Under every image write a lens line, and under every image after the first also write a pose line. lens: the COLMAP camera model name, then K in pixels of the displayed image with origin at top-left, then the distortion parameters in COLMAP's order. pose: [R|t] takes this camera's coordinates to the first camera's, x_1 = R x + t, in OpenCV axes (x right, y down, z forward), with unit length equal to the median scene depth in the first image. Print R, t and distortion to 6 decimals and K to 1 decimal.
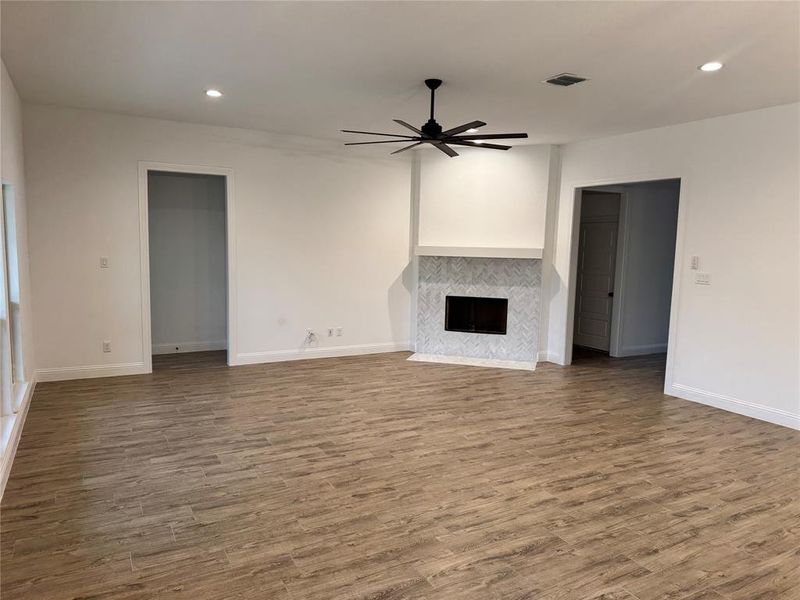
lens RADIAL K [[575.4, 0, 398.4], [0, 575.4, 303.3], [0, 0, 1]] dist [0.056855, -0.051235]
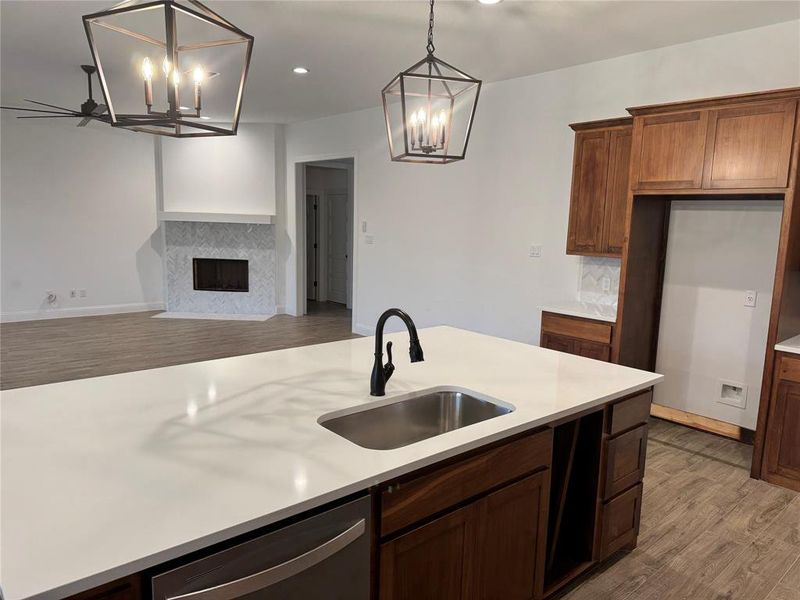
lens RADIAL K [[575.4, 0, 399.2], [0, 575.4, 298.0], [0, 0, 1]] dist [0.056855, -0.051235]
pose [[0.973578, -0.028117, 0.226615, 0.217995], [0.018976, 0.998920, 0.042418, 0.024168], [-0.227563, -0.036998, 0.973060, -0.169355]]
